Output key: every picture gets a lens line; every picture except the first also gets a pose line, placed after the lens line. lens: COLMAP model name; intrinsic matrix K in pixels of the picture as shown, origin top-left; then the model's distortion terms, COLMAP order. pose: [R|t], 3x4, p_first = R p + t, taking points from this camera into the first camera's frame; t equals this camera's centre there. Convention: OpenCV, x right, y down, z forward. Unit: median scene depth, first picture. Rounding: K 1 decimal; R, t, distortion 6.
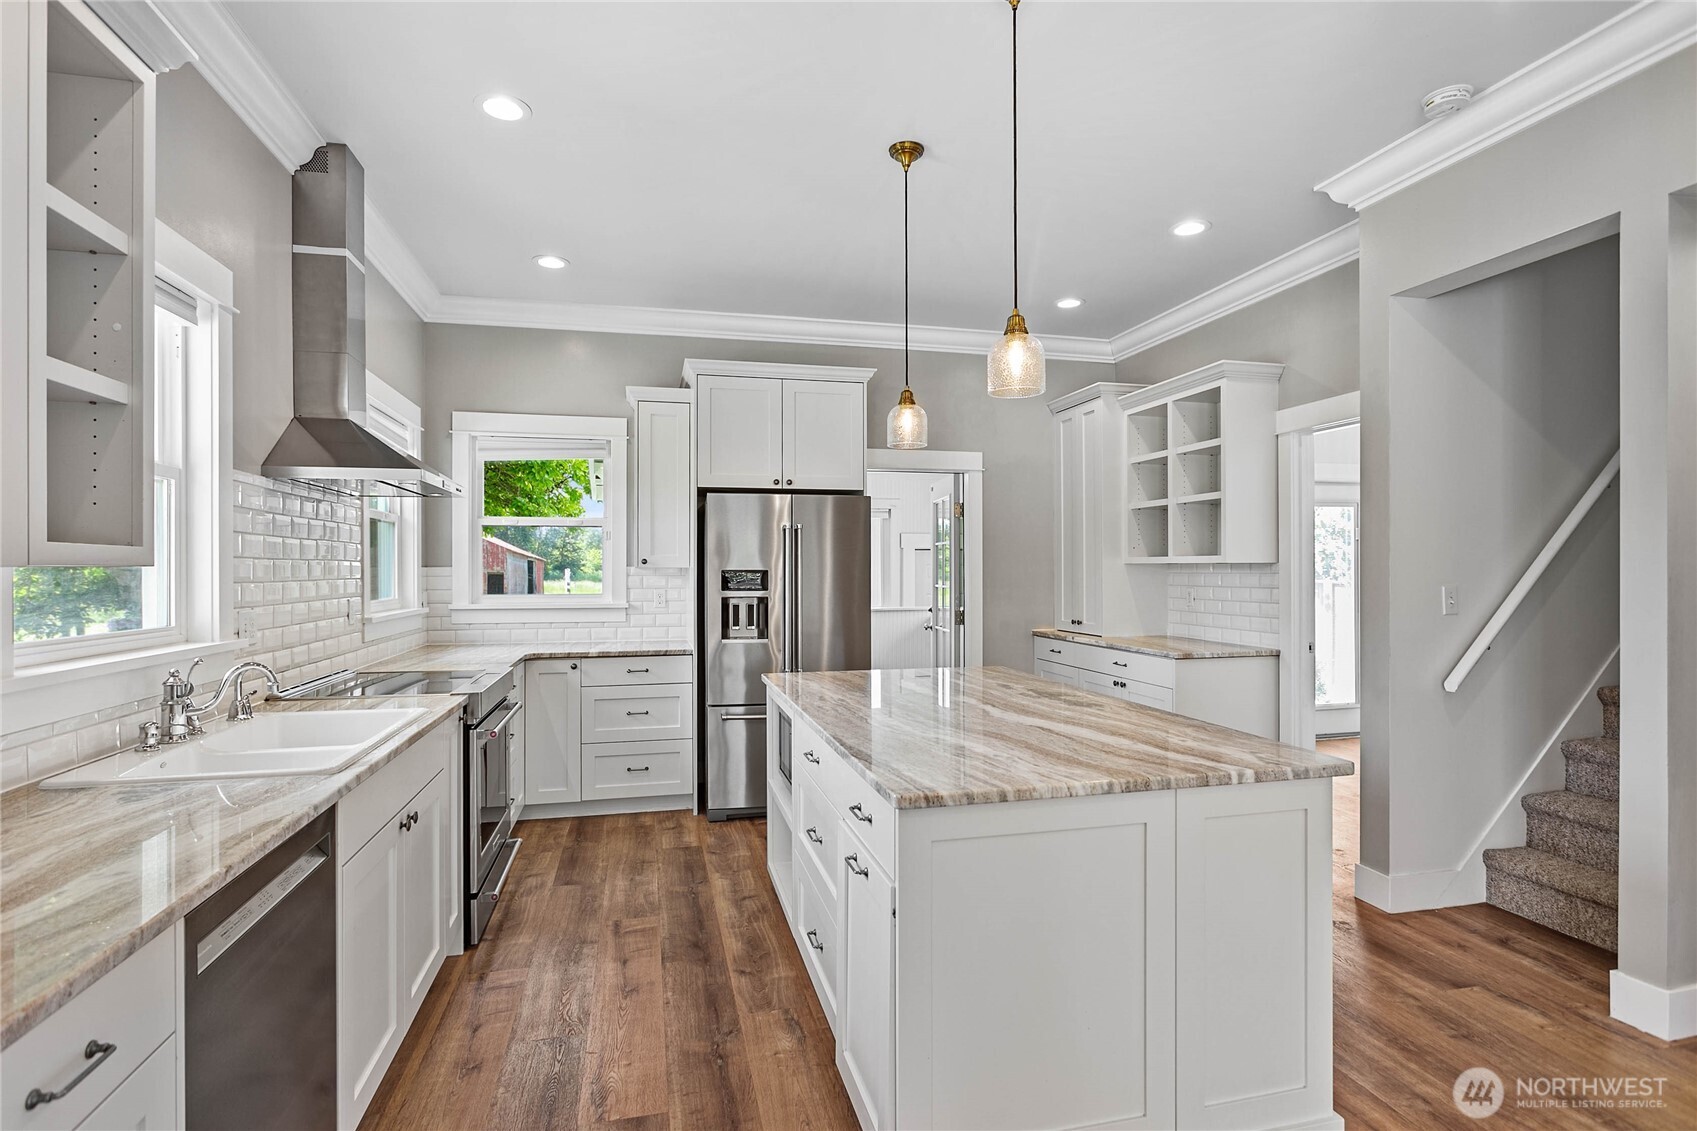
lens RADIAL K [[829.5, 0, 851.3], [0, 829.5, 568.6], [0, 0, 1]] dist [-0.019709, 0.002501]
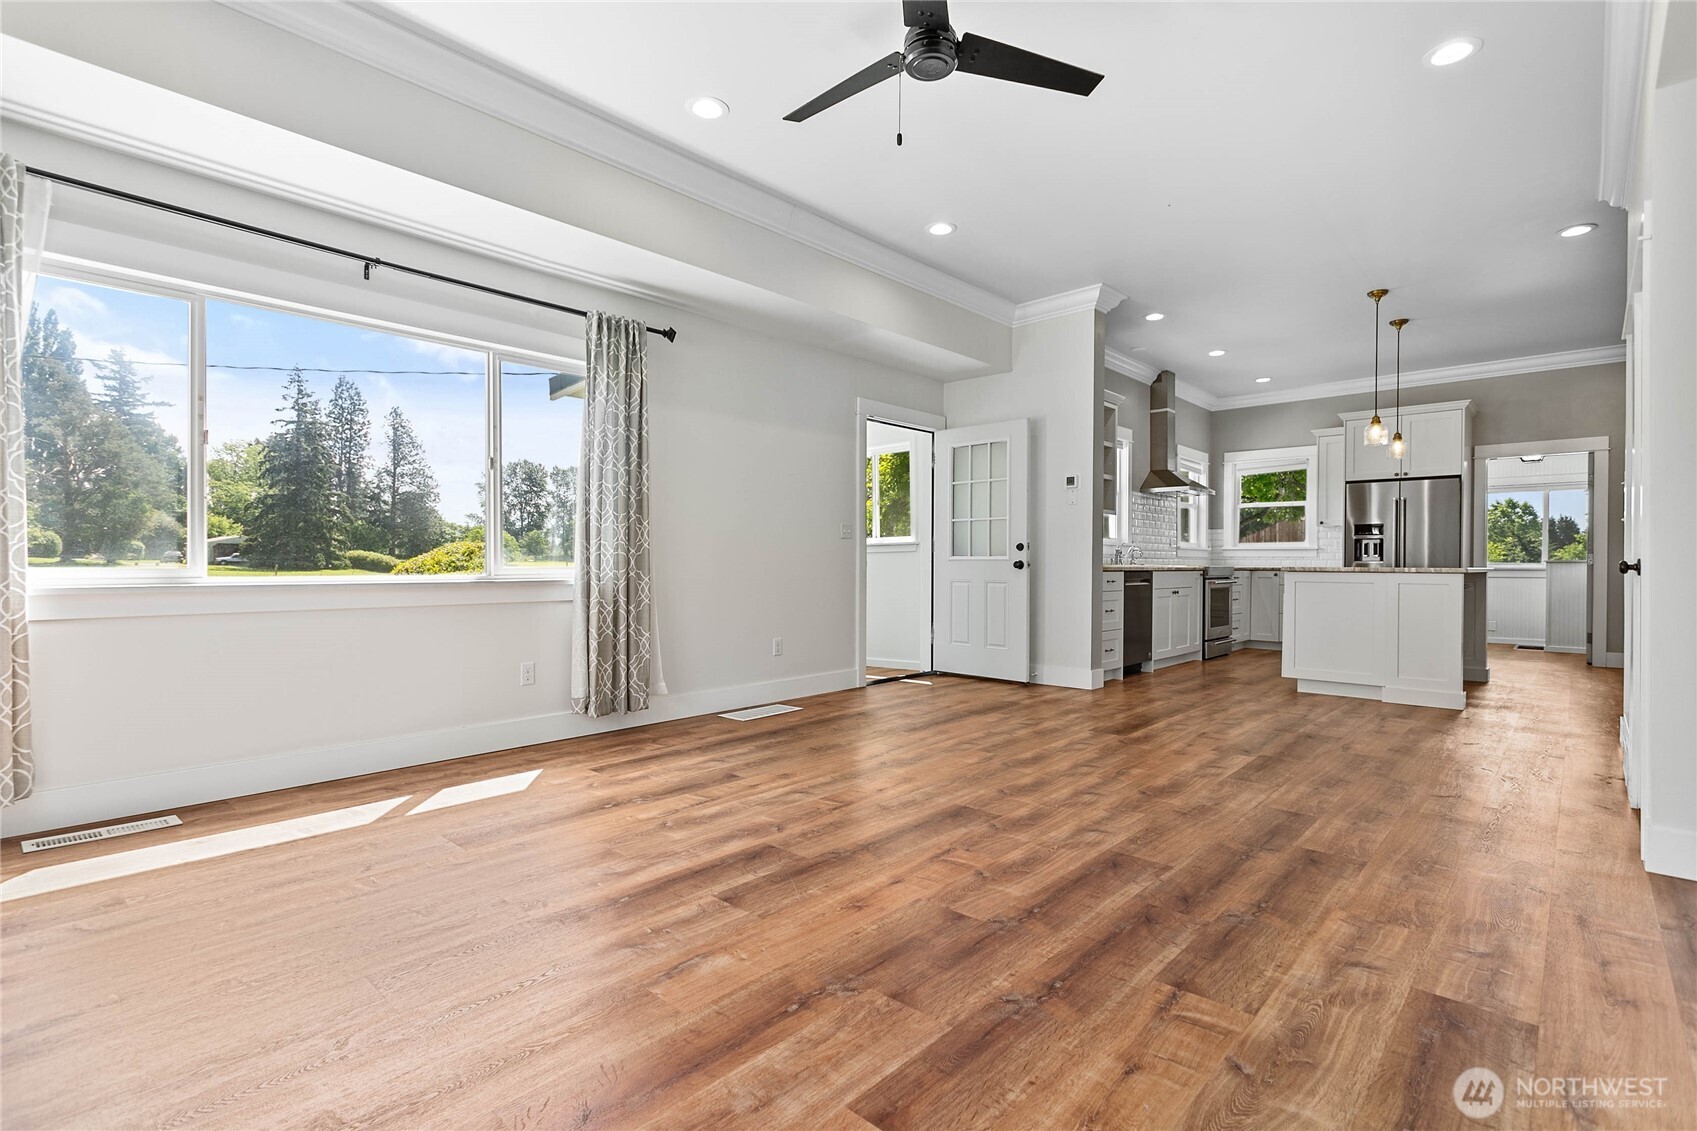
lens RADIAL K [[807.2, 0, 834.0], [0, 807.2, 568.0], [0, 0, 1]] dist [-0.002510, 0.000758]
pose [[0.545358, 0.011160, -0.838129, 0.846267], [-0.008583, 0.999933, 0.007730, 0.111181], [0.838160, 0.002979, 0.545417, -1.141834]]
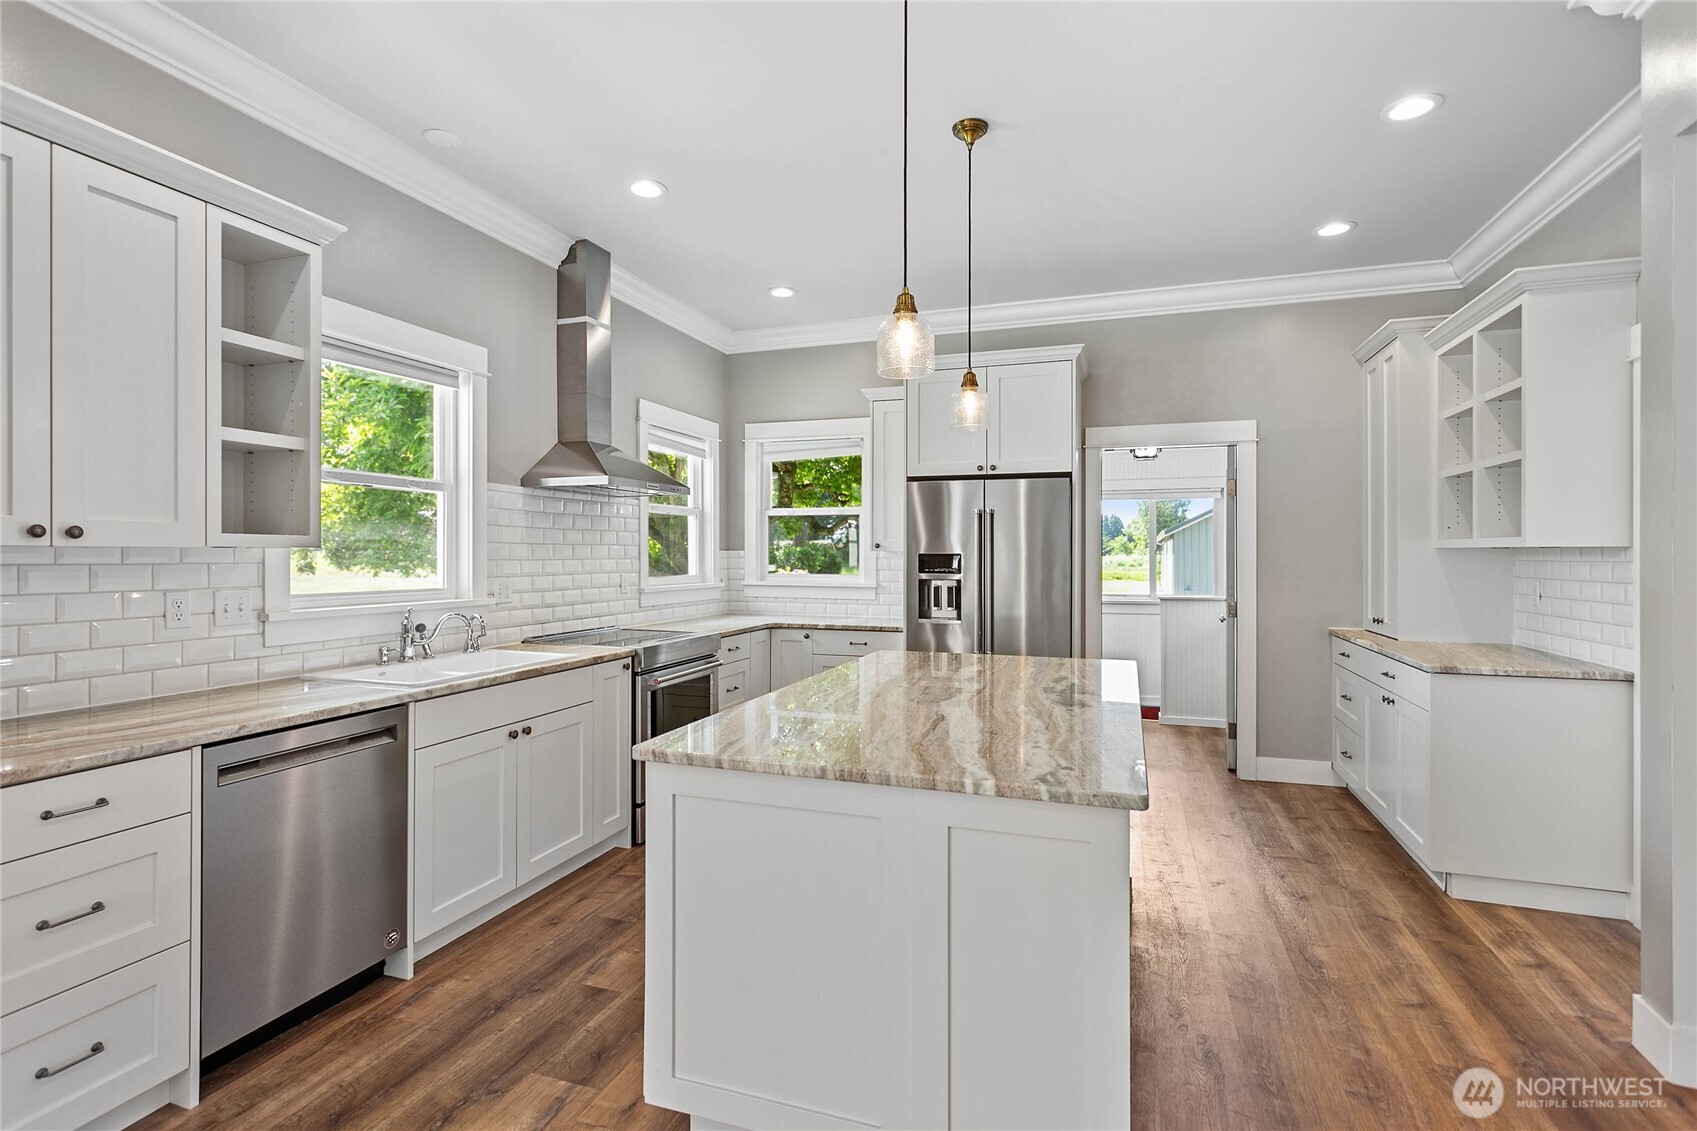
lens RADIAL K [[807.2, 0, 847.8], [0, 807.2, 554.8], [0, 0, 1]] dist [-0.002510, 0.000758]
pose [[0.839378, 0.005138, -0.543524, 0.381186], [-0.004073, 0.999987, 0.003163, 0.000101], [0.543533, -0.000442, 0.839388, 0.089726]]
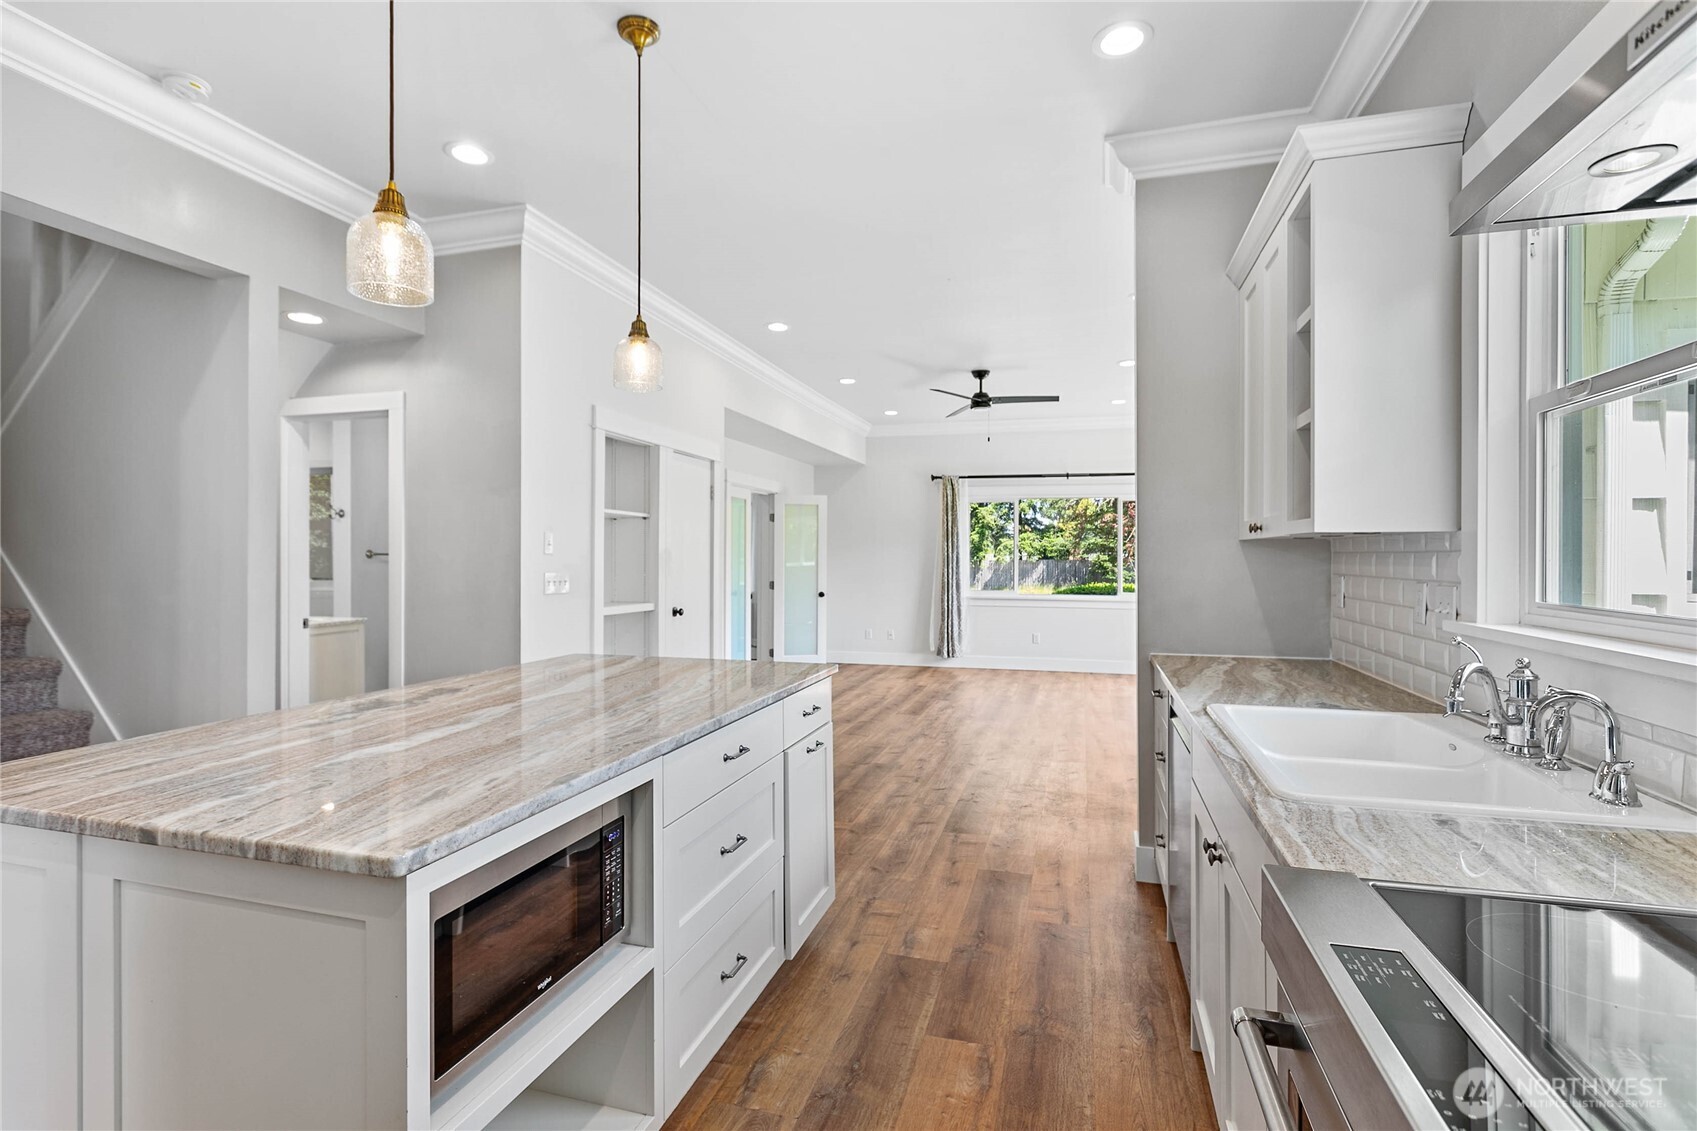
lens RADIAL K [[807.2, 0, 851.8], [0, 807.2, 559.2], [0, 0, 1]] dist [-0.002510, 0.000758]
pose [[-0.866656, 0.003655, 0.498894, -0.360376], [0.004490, 0.999990, 0.000474, 0.015086], [-0.498887, 0.002651, -0.866663, 1.054268]]
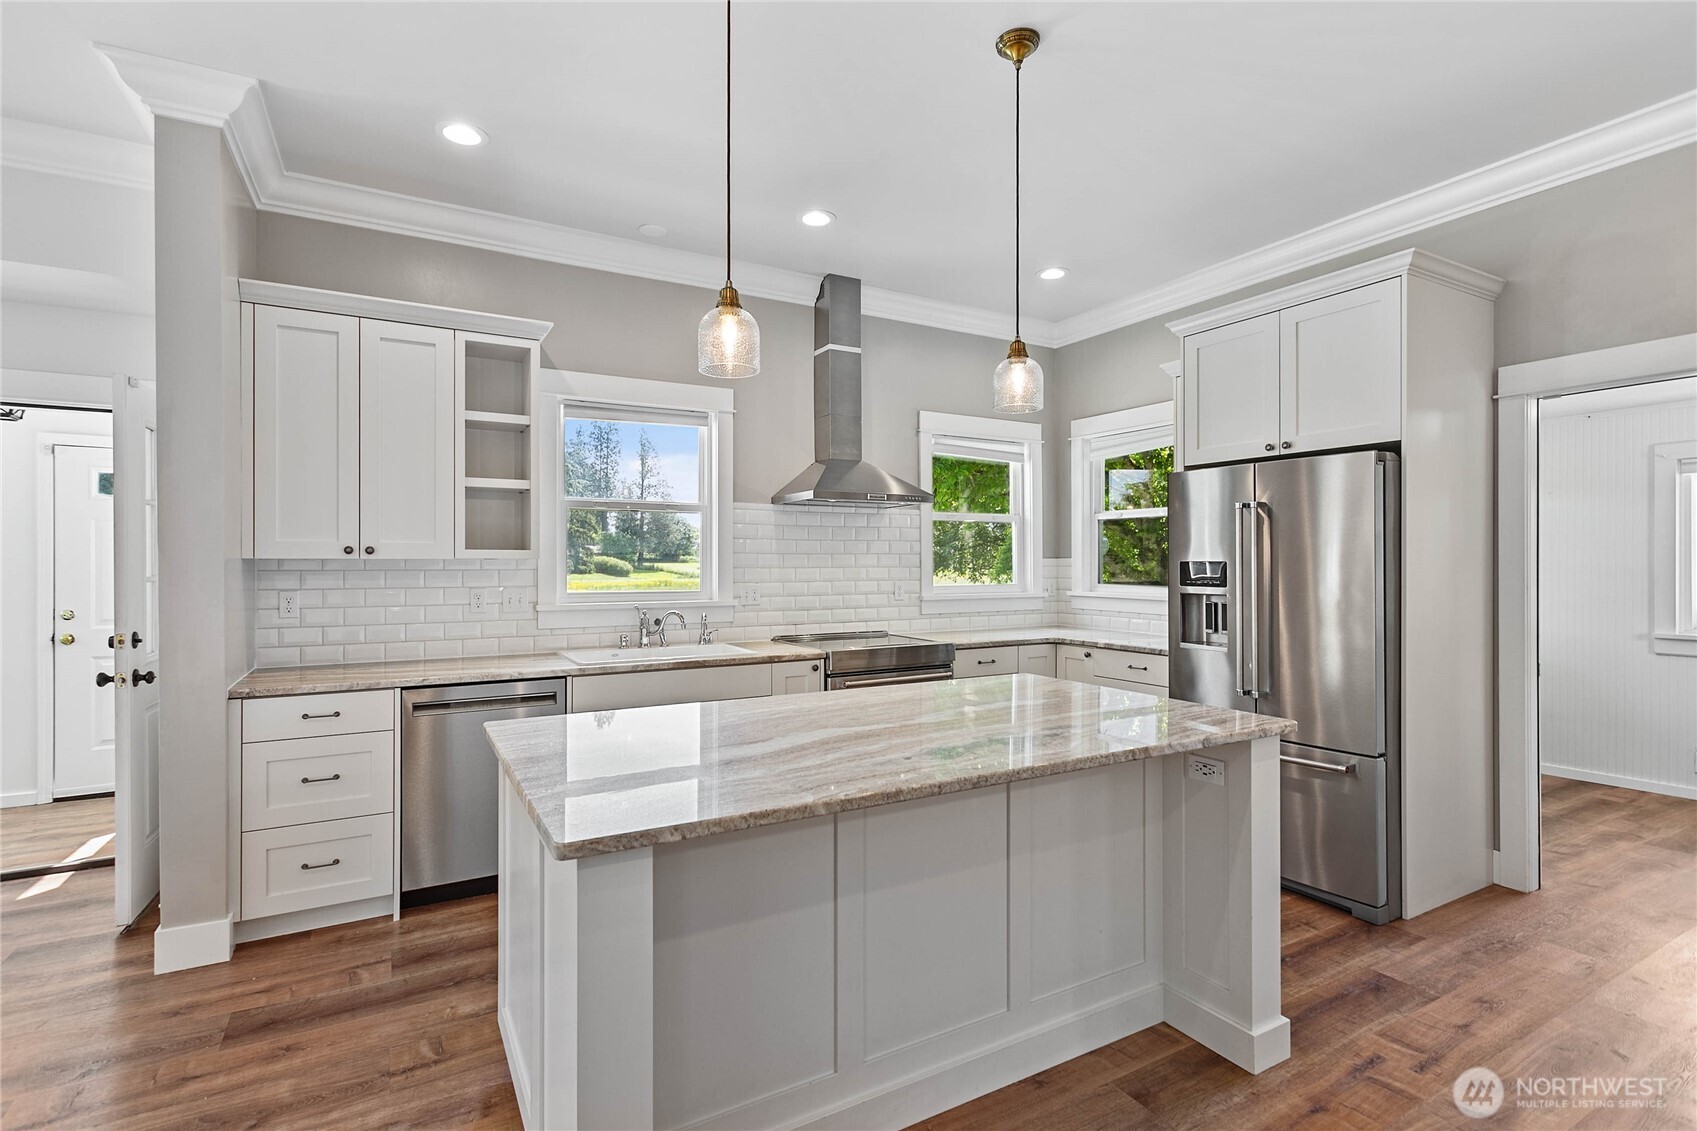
lens RADIAL K [[807.2, 0, 842.1], [0, 807.2, 564.1], [0, 0, 1]] dist [-0.002510, 0.000758]
pose [[0.267171, 0.005220, -0.963635, 0.636123], [0.001034, 0.999983, 0.005704, -0.000839], [0.963649, -0.002520, 0.267161, 0.504635]]
